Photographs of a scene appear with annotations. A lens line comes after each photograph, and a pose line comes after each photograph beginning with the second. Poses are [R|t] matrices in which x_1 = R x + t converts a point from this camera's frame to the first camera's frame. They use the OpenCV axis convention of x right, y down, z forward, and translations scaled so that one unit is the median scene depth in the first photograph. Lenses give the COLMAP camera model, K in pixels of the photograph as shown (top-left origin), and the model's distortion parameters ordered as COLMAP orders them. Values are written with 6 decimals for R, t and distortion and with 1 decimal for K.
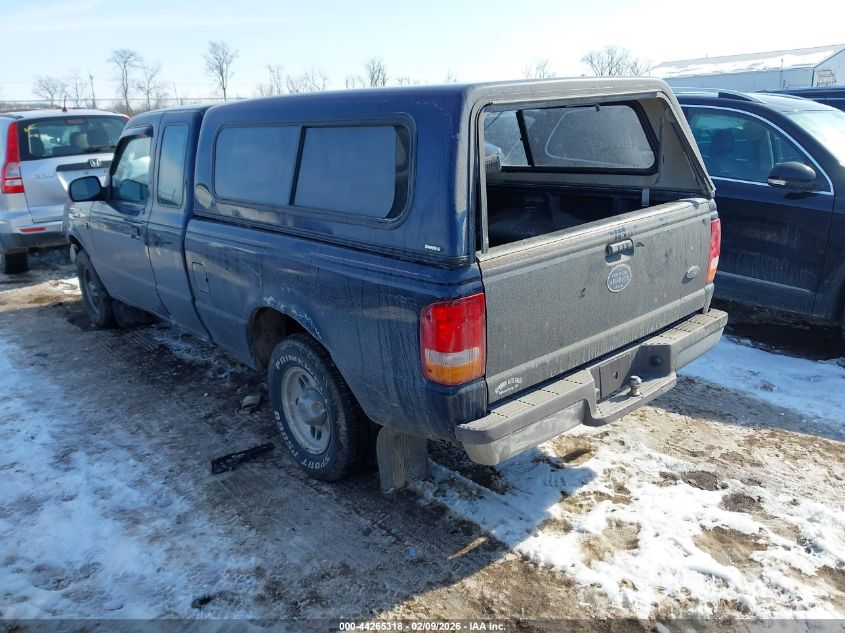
lens RADIAL K [[673.6, 0, 422.5], [0, 673.6, 316.5], [0, 0, 1]] dist [-0.029104, 0.003368]
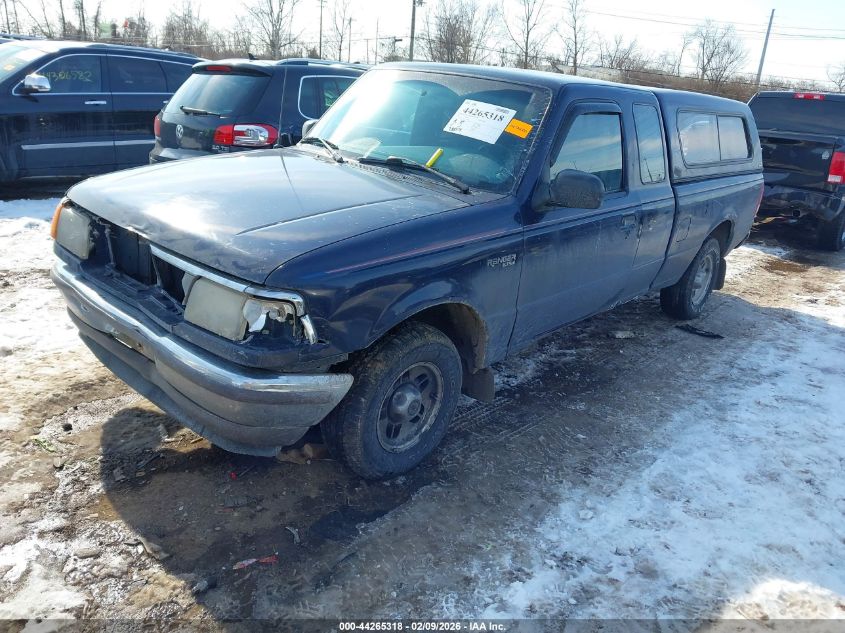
lens RADIAL K [[673.6, 0, 422.5], [0, 673.6, 316.5], [0, 0, 1]] dist [-0.029104, 0.003368]
pose [[-0.127050, -0.307832, 0.942920, -1.491304], [0.213917, 0.919749, 0.329091, -0.424225], [-0.968554, 0.243518, -0.051004, 1.546207]]
